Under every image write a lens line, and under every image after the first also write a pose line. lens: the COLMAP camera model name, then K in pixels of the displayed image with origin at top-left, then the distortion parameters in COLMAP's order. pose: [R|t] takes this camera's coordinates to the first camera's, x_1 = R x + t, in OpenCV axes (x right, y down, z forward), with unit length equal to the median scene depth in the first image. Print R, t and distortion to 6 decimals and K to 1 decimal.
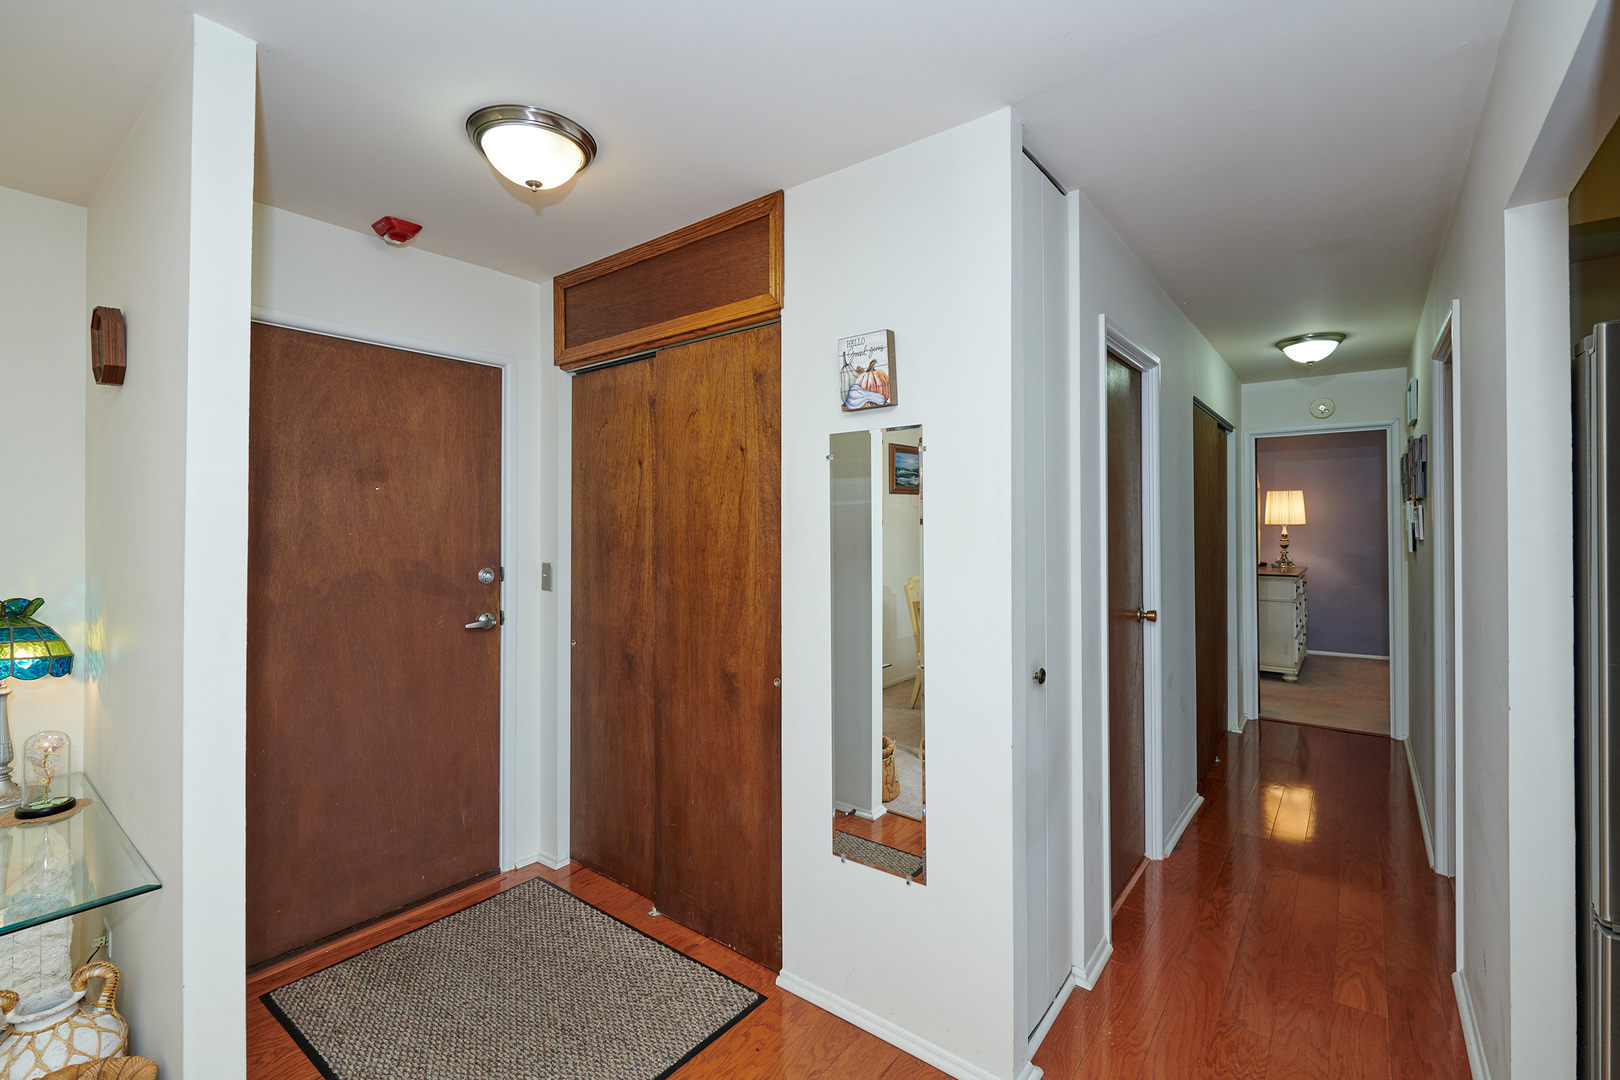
lens RADIAL K [[701.2, 0, 812.2], [0, 701.2, 526.1], [0, 0, 1]] dist [0.001988, 0.000336]
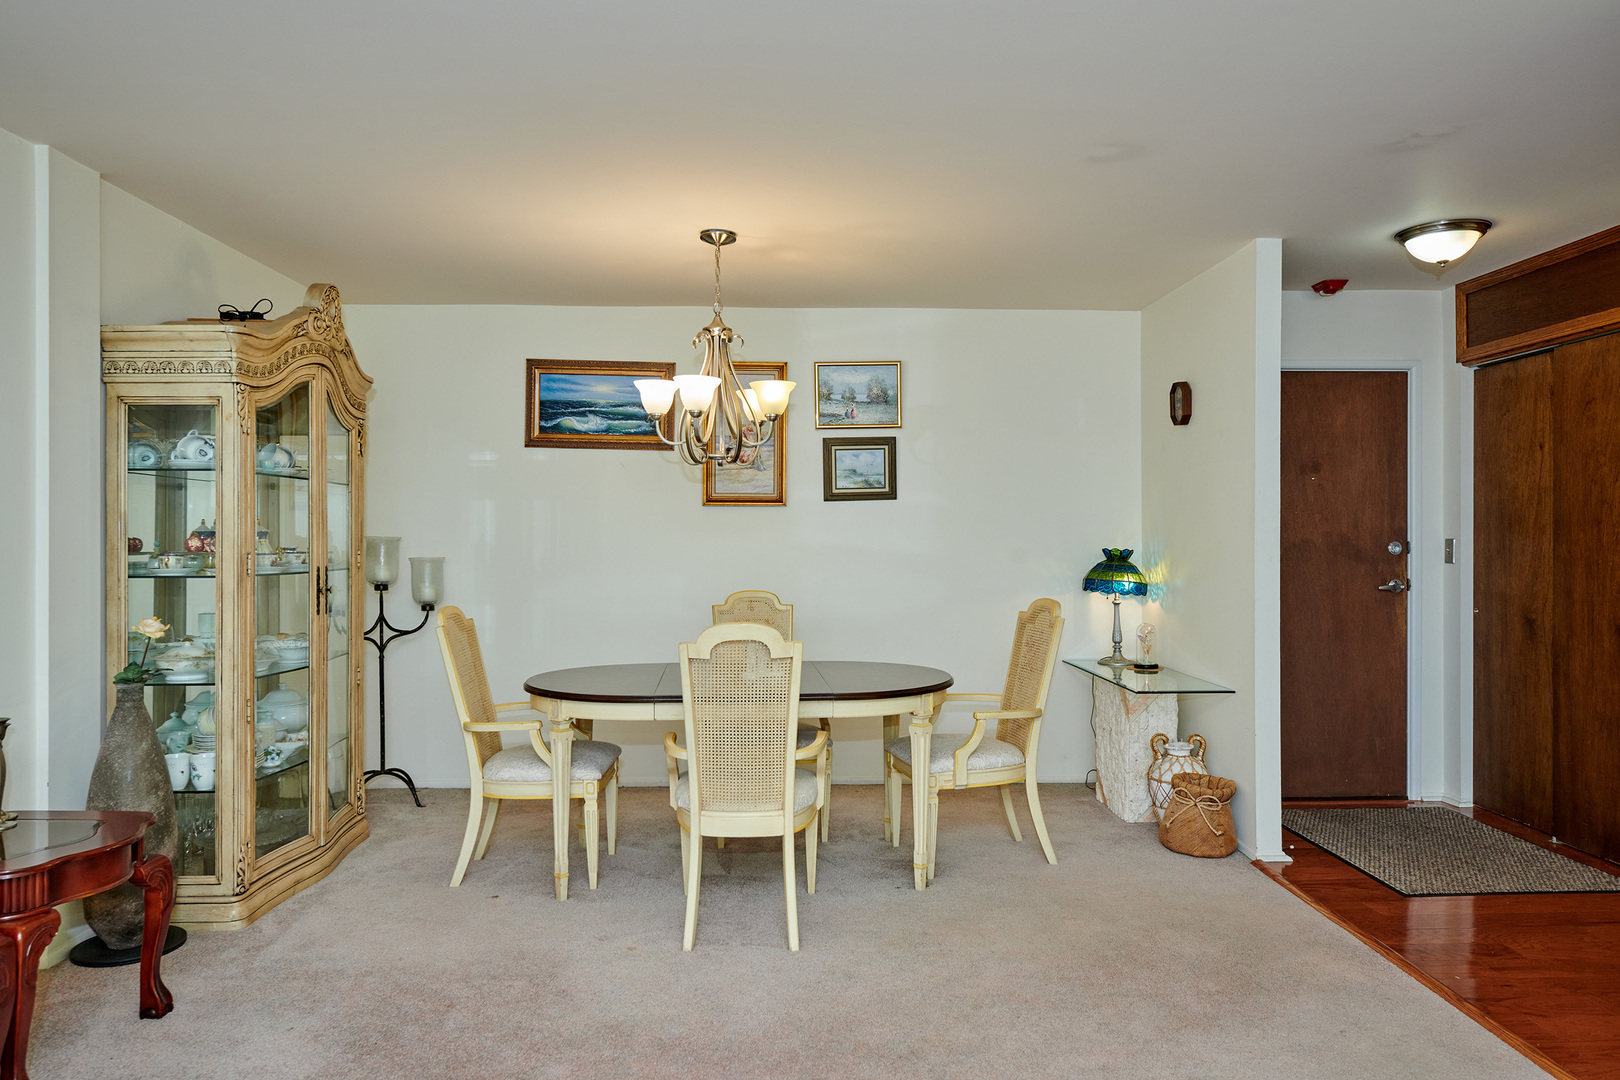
lens RADIAL K [[1123.1, 0, 809.1], [0, 1123.1, 527.6], [0, 0, 1]] dist [0.010741, -0.007327]
pose [[0.643174, -0.002221, -0.765717, 0.368678], [0.001050, 0.999997, -0.002018, 0.039691], [0.765719, 0.000495, 0.643175, -1.016790]]
